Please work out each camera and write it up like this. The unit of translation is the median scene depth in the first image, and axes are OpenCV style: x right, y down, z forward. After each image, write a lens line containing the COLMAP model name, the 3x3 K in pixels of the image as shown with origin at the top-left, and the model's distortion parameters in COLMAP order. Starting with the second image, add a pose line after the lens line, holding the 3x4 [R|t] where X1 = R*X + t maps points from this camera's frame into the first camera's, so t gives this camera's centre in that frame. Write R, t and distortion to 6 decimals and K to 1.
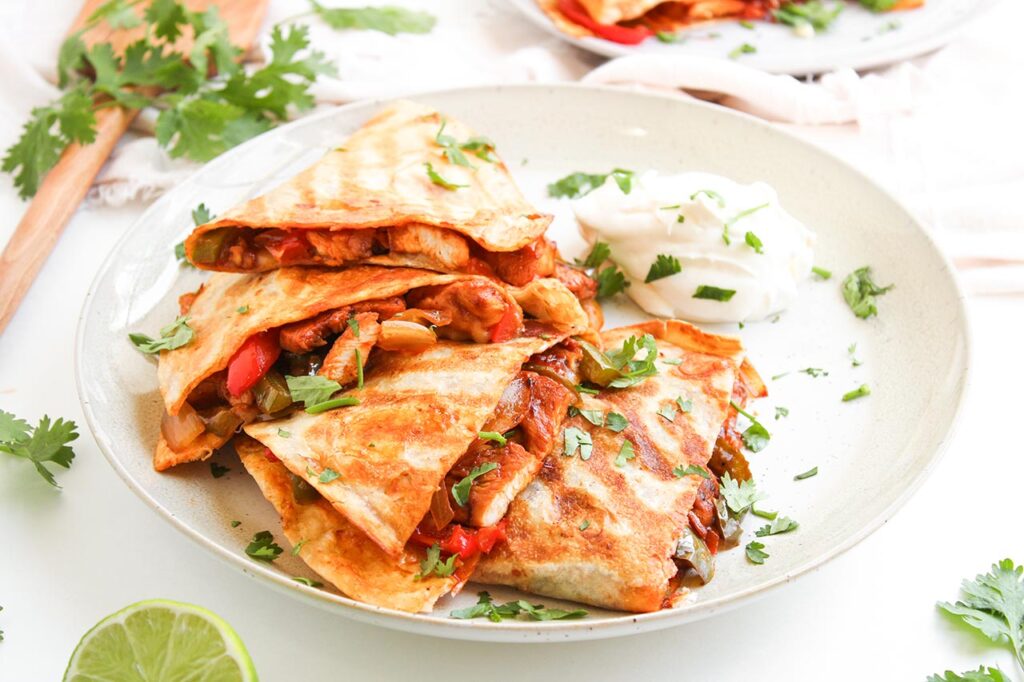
lens RADIAL K [[2342.8, 0, 514.4], [0, 2342.8, 342.7], [0, 0, 1]] dist [0.051579, 0.000000]
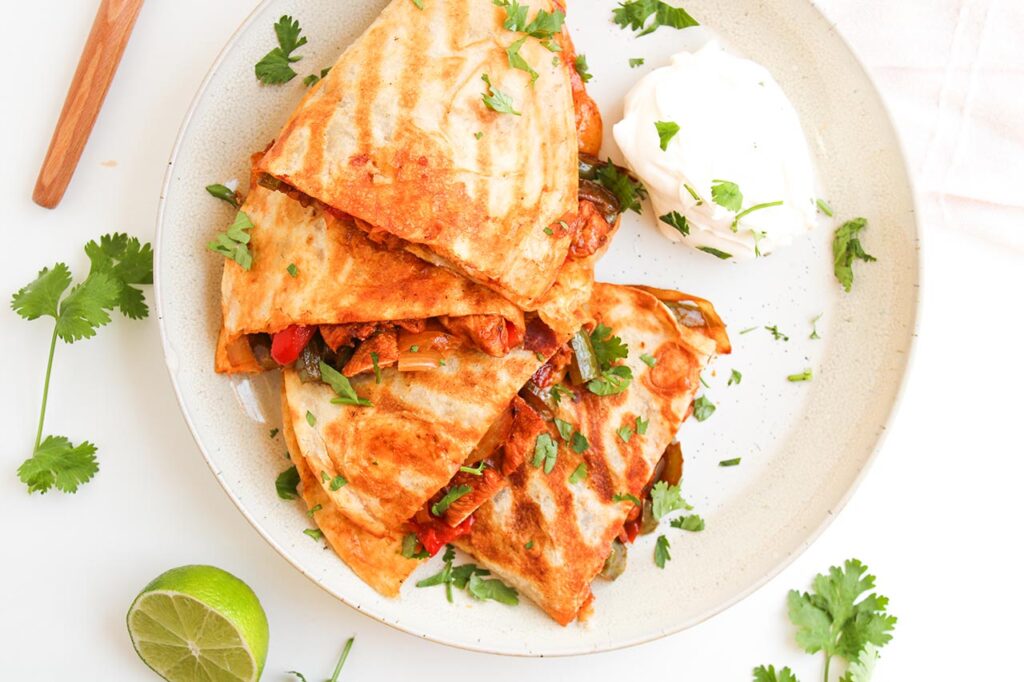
lens RADIAL K [[1858.3, 0, 518.3], [0, 1858.3, 341.2], [0, 0, 1]] dist [0.022436, 0.000000]
pose [[0.979874, 0.199518, 0.006209, -0.004755], [-0.121336, 0.570632, 0.812193, -0.776467], [0.158504, -0.796600, 0.583356, 0.462684]]
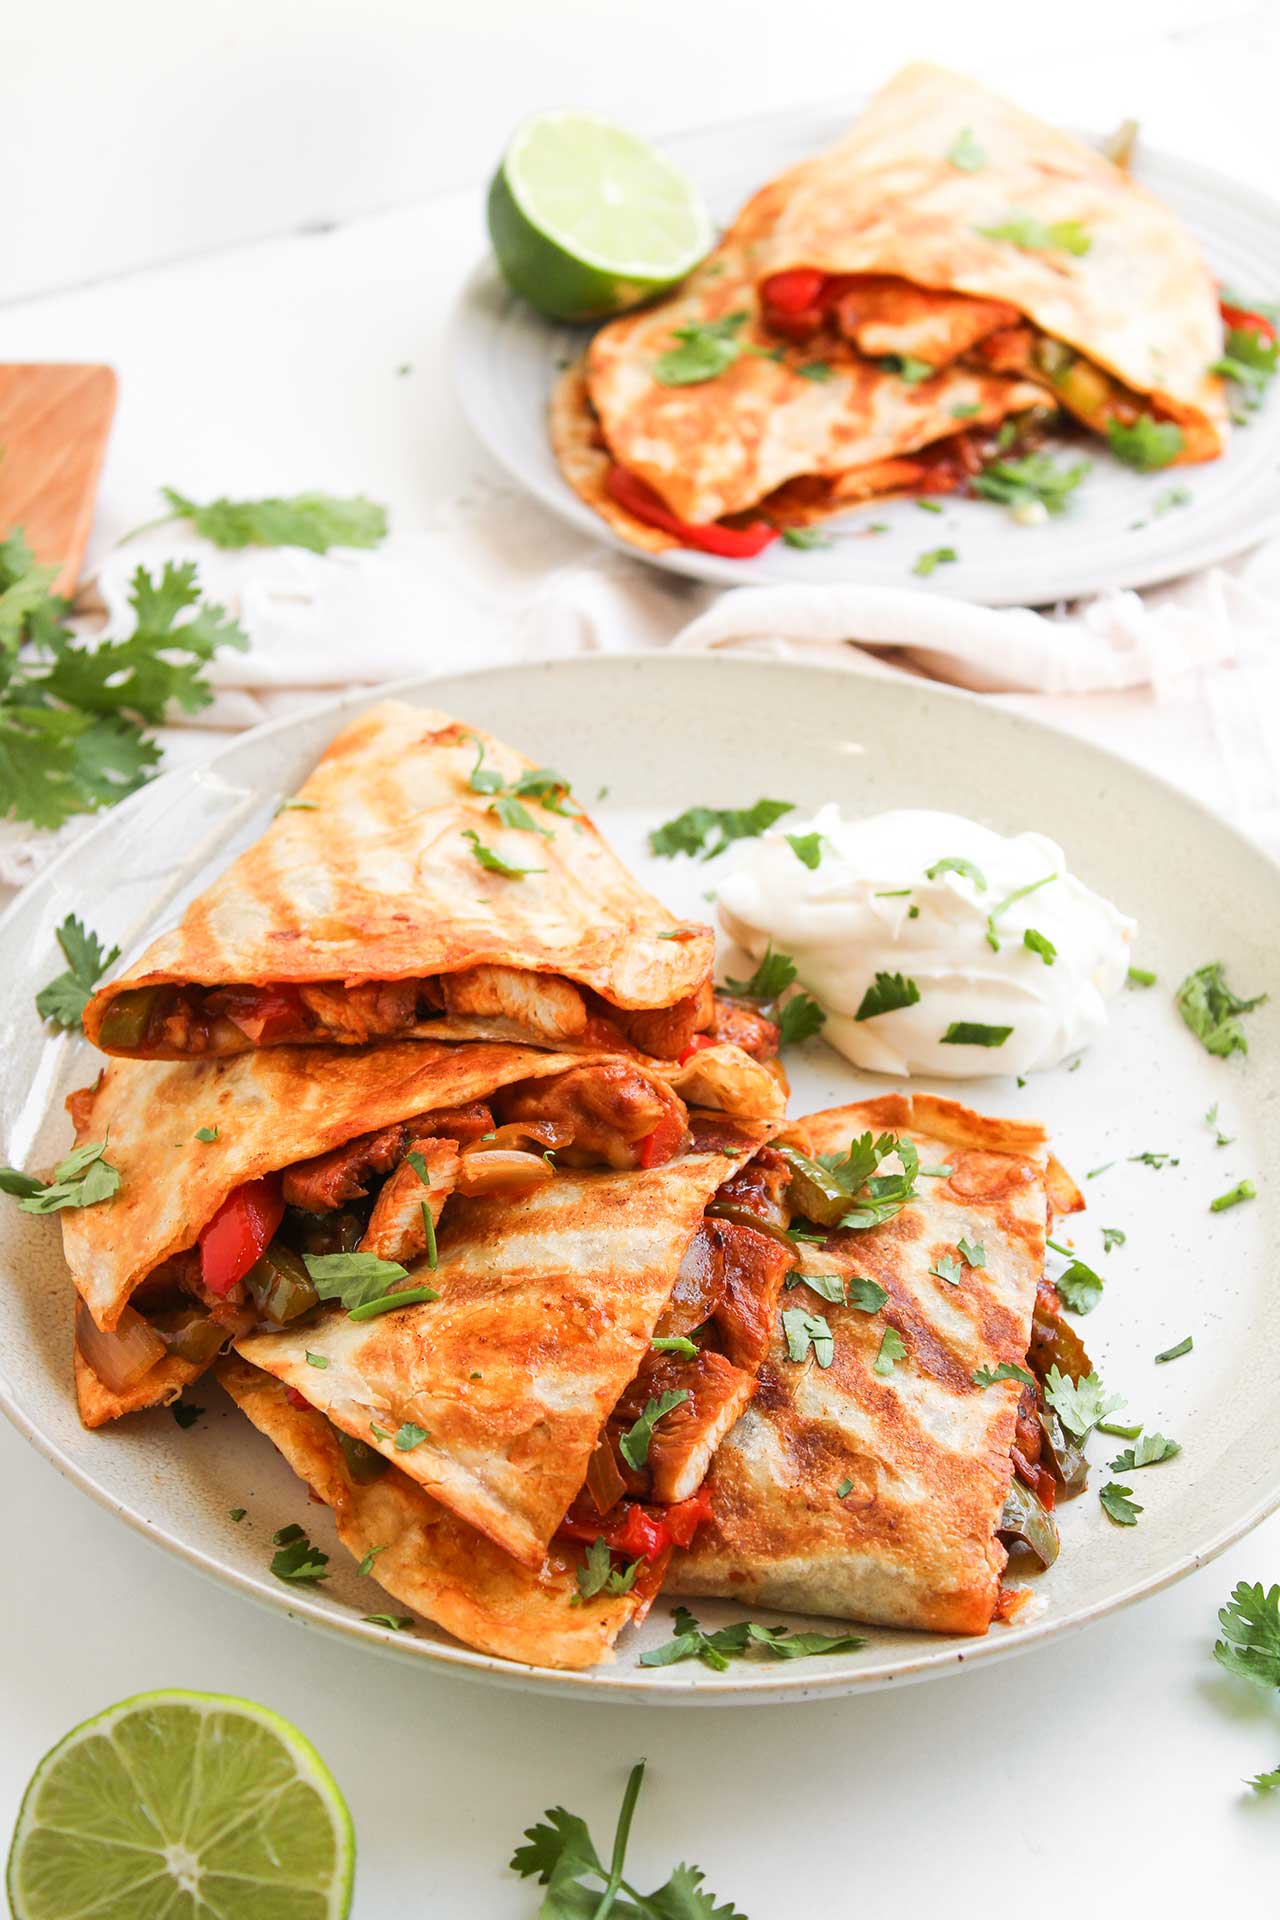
lens RADIAL K [[4195.4, 0, 627.3], [0, 4195.4, 957.7], [0, 0, 1]] dist [0.040925, 0.000000]
pose [[0.992615, -0.061677, 0.104459, -0.121346], [0.056295, 0.996968, 0.053715, -0.110741], [-0.107455, -0.047437, 0.993078, -0.045464]]
